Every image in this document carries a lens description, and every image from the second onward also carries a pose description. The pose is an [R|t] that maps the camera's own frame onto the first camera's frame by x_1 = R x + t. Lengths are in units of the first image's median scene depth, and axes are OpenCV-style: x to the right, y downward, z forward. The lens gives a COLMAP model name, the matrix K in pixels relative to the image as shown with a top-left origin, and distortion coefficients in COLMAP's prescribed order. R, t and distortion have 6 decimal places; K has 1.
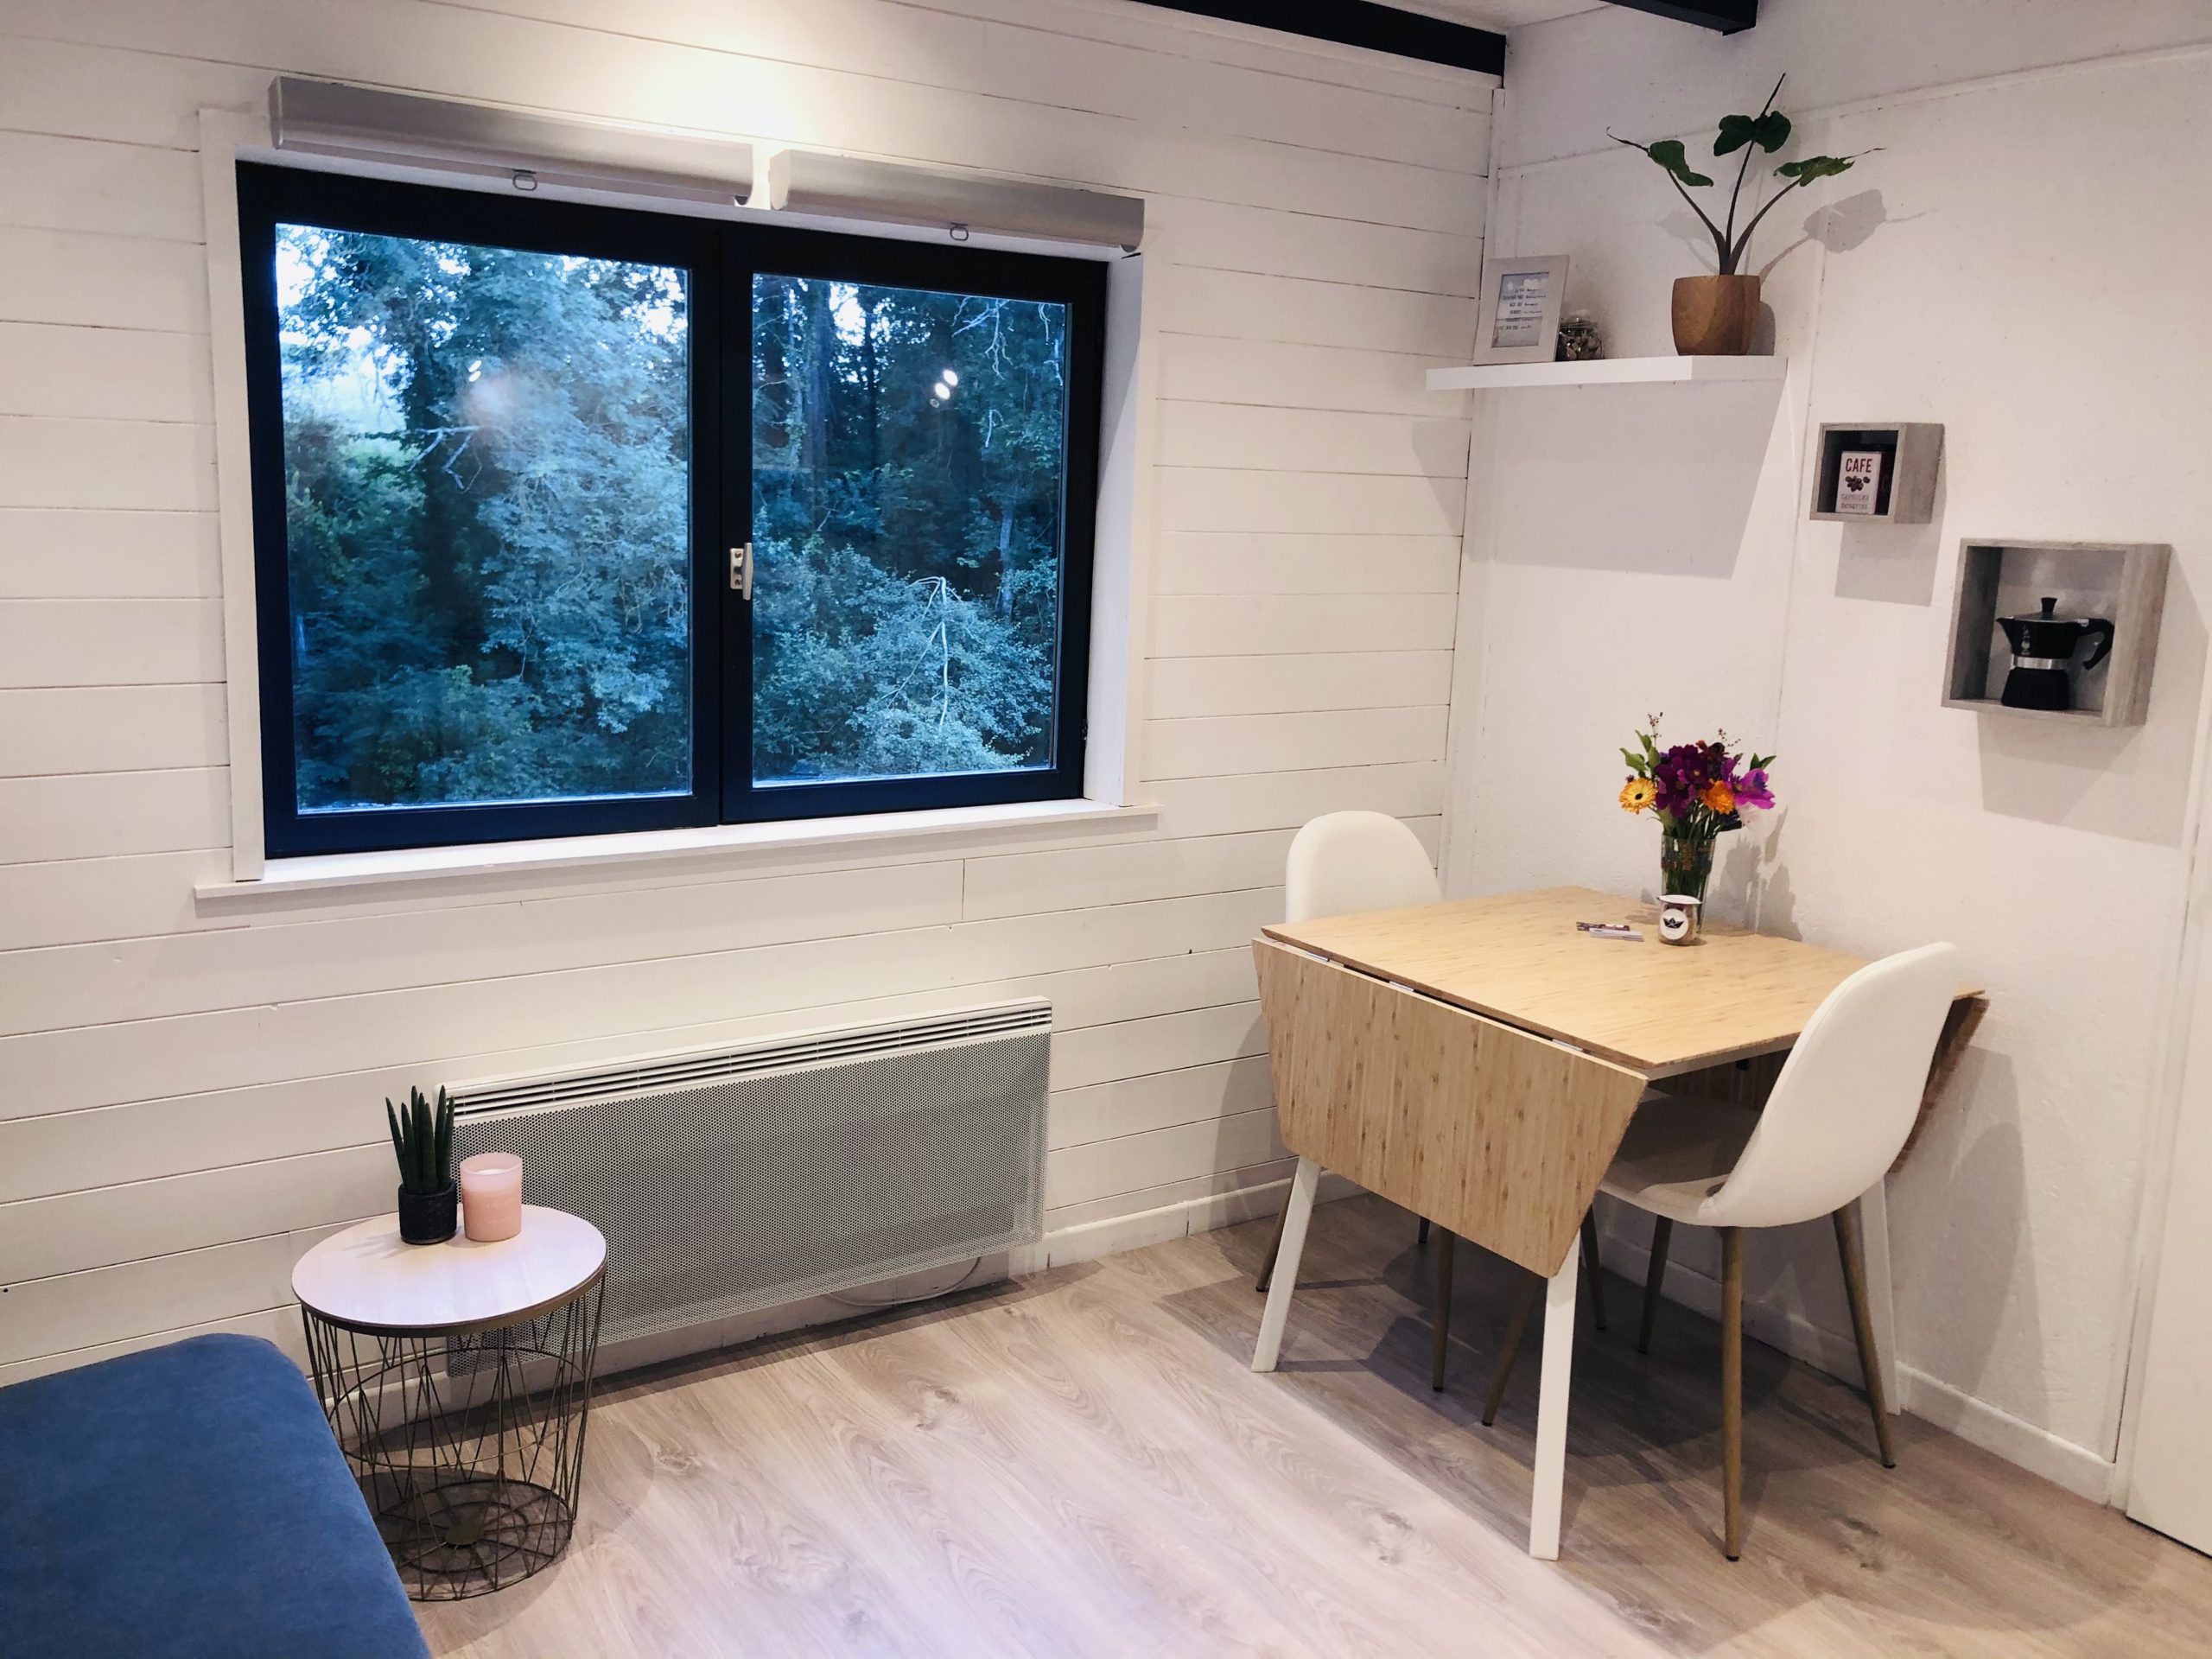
lens RADIAL K [[1866.7, 0, 1105.9], [0, 1866.7, 829.7], [0, 0, 1]] dist [0.038605, 0.023900]
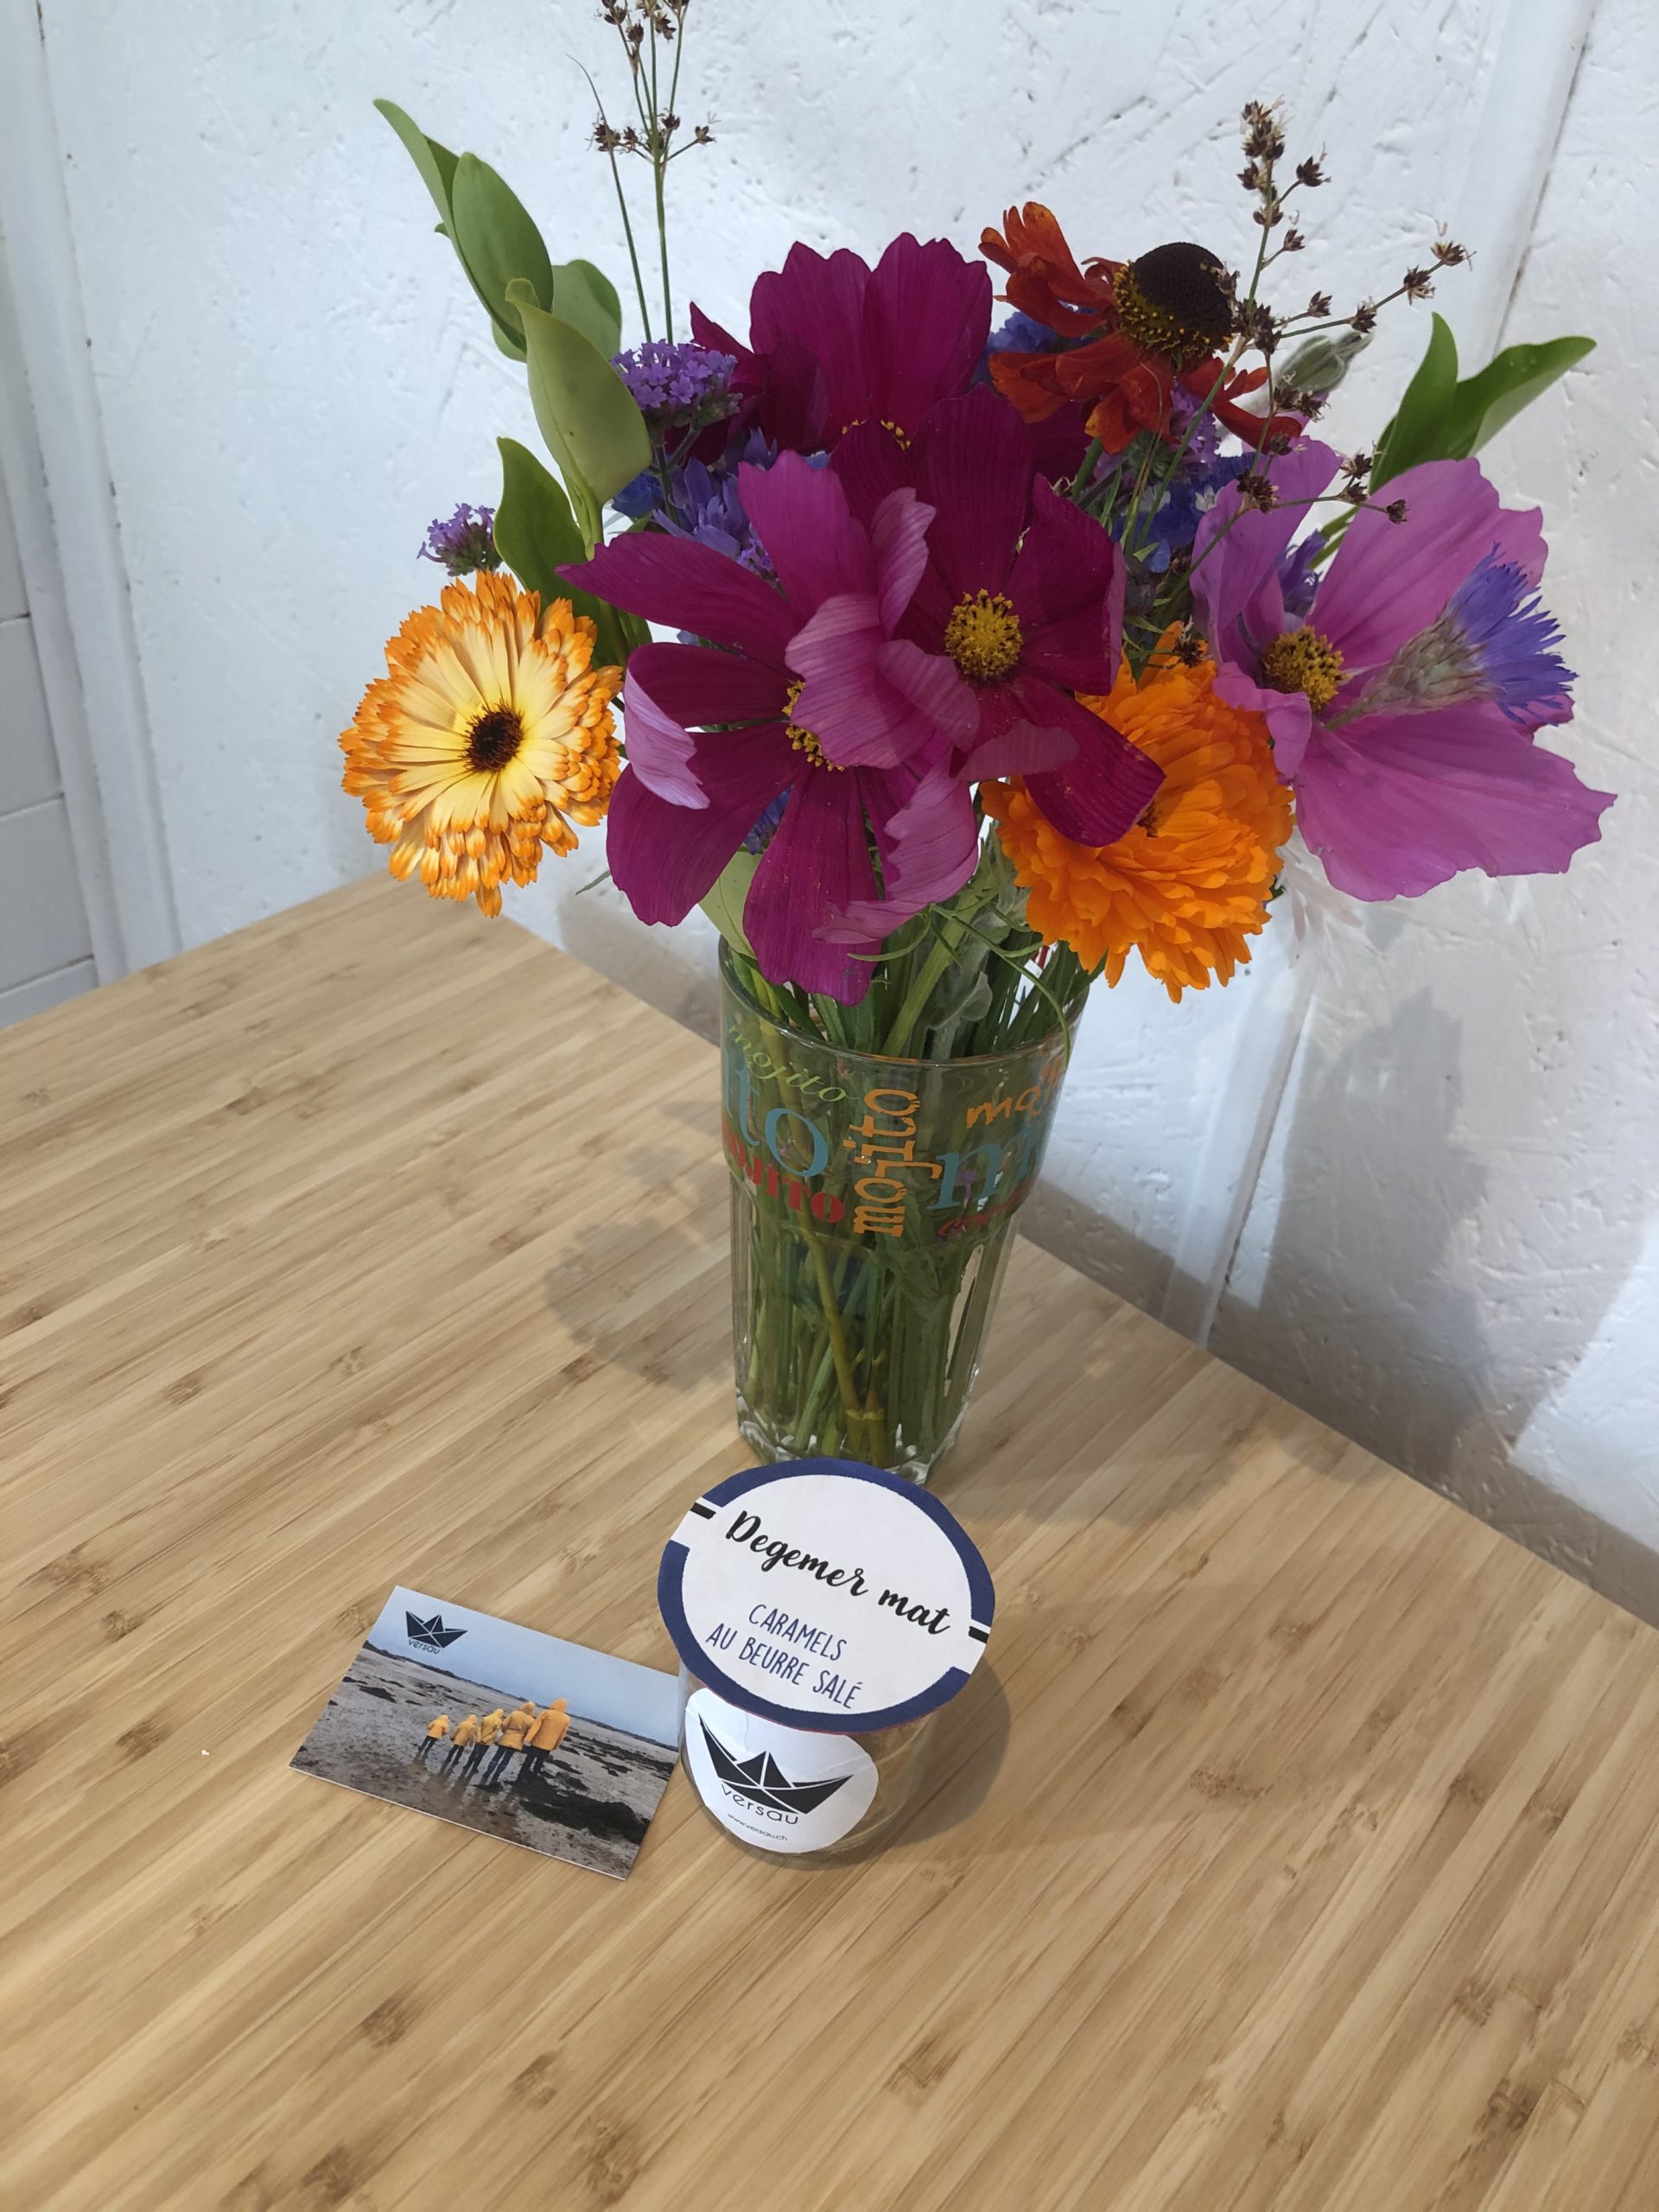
lens RADIAL K [[1866.7, 0, 823.4], [0, 1866.7, 1104.5], [0, 0, 1]] dist [0.038605, 0.023900]
pose [[0.969186, -0.109408, 0.220699, 0.283147], [0.002249, 0.899844, 0.436206, -0.049616], [-0.246320, -0.422269, 0.872362, 0.907504]]
